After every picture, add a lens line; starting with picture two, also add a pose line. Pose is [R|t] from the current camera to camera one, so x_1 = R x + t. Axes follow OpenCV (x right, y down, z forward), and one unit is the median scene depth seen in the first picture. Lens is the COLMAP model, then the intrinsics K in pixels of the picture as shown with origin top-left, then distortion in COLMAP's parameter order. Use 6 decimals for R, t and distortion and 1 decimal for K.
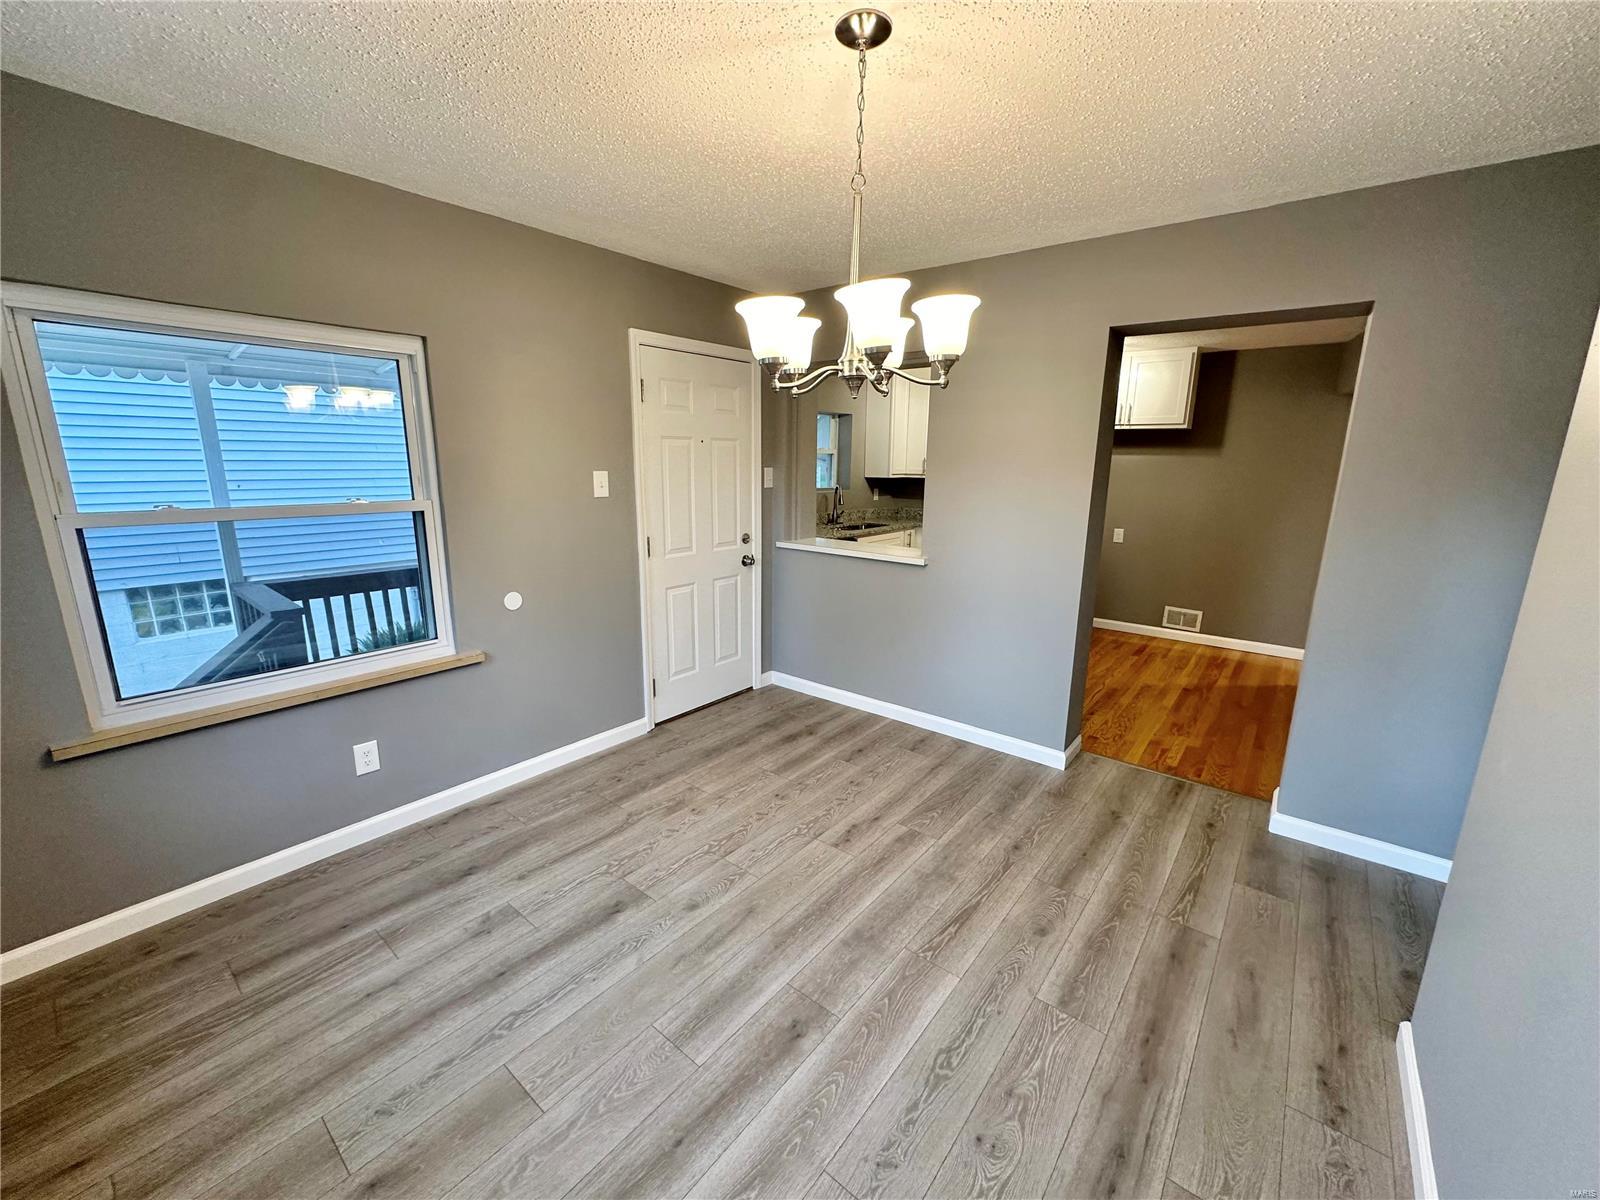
lens RADIAL K [[637.8, 0, 799.6], [0, 637.8, 600.5], [0, 0, 1]] dist [-0.003799, -0.000138]
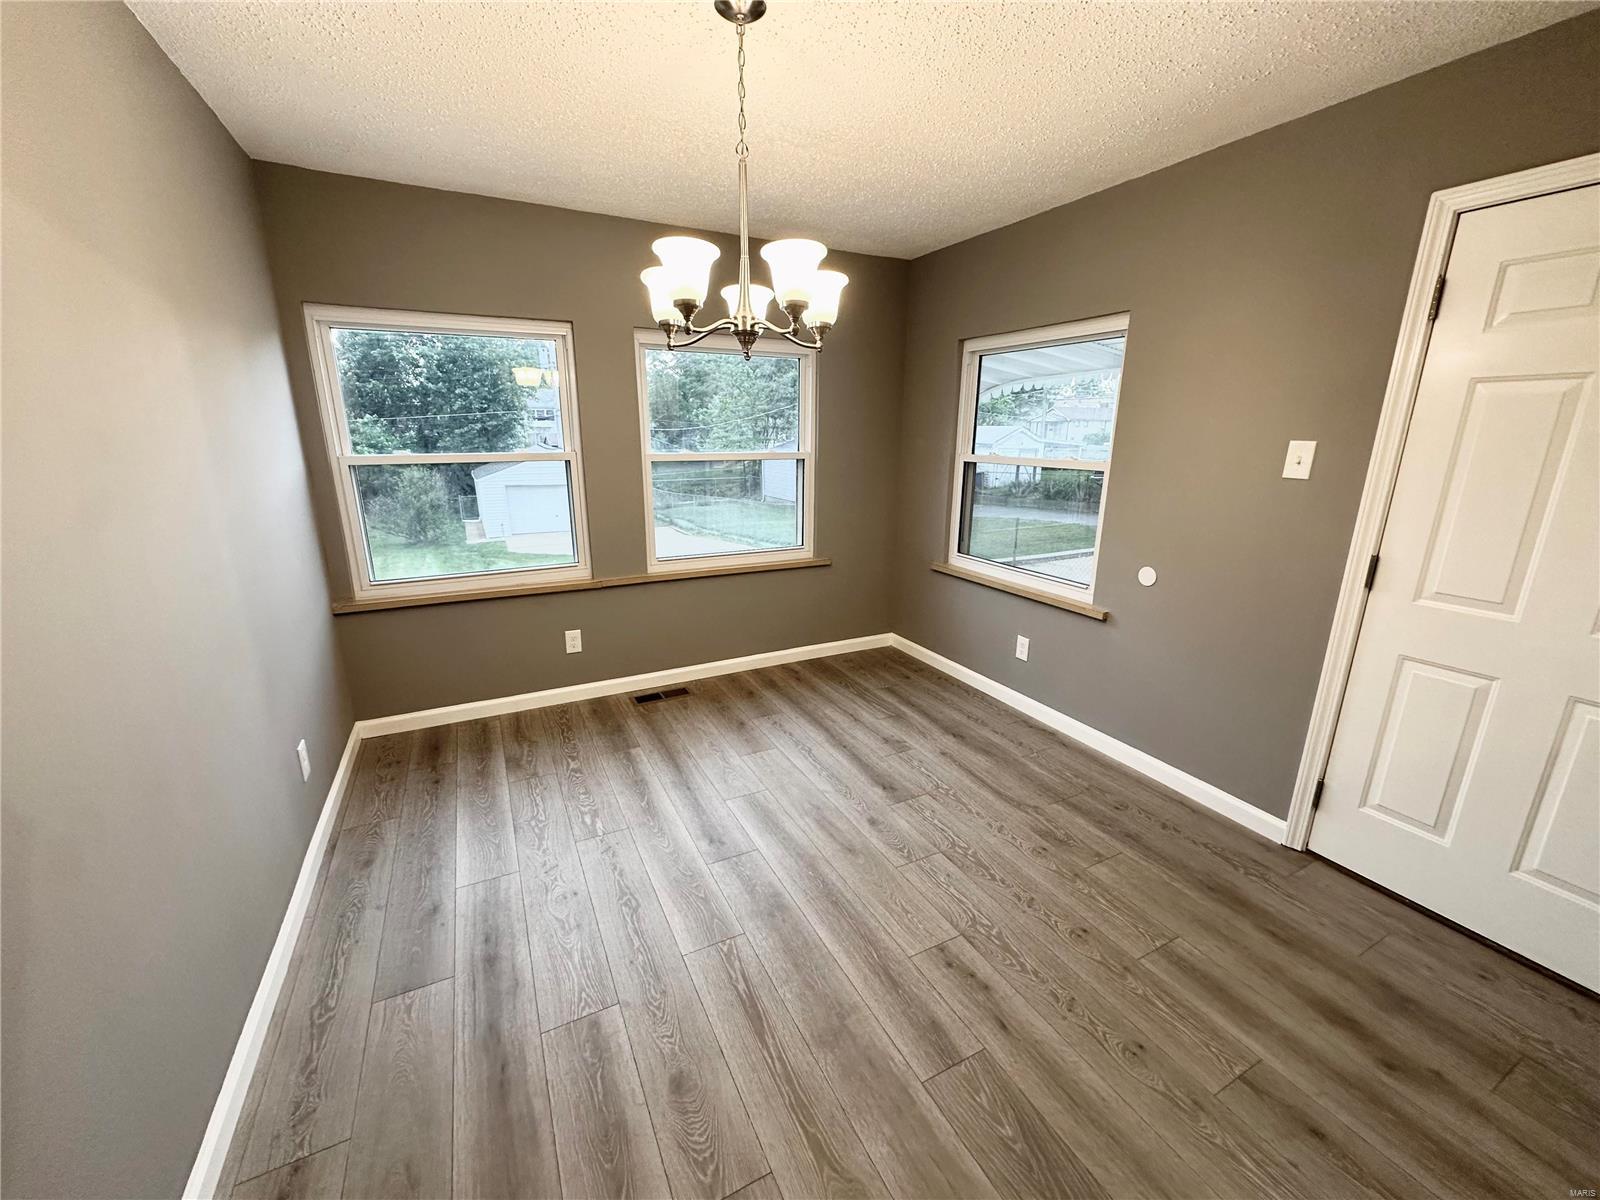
lens RADIAL K [[637.8, 0, 797.0], [0, 637.8, 598.7], [0, 0, 1]] dist [-0.003799, -0.000138]
pose [[-0.406544, 0.220719, -0.886569, 0.718189], [-0.212149, 0.921050, 0.326587, -0.197538], [0.888659, 0.320857, -0.327622, 1.016453]]
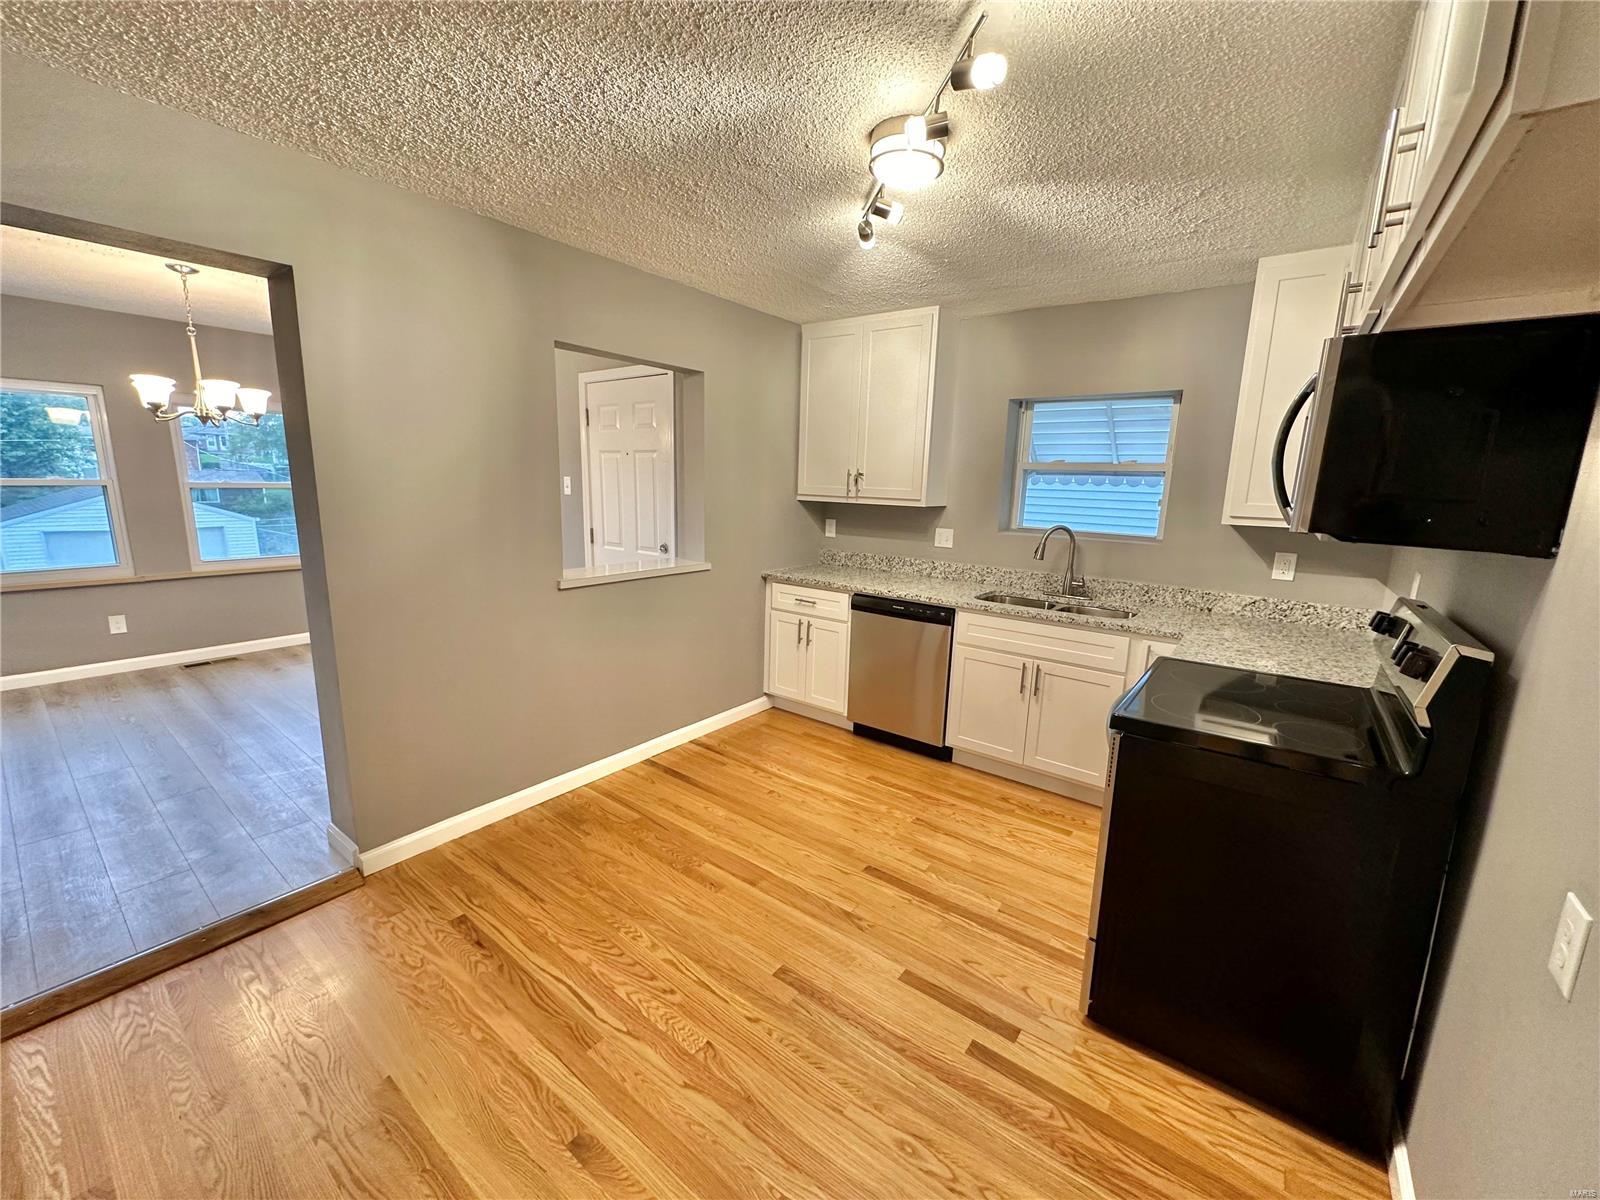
lens RADIAL K [[637.8, 0, 795.6], [0, 637.8, 600.3], [0, 0, 1]] dist [-0.003799, -0.000138]
pose [[0.025486, 0.176182, -0.984028, 1.518781], [-0.244959, 0.955439, 0.164719, -0.386536], [0.969198, 0.236848, 0.067508, 1.890782]]
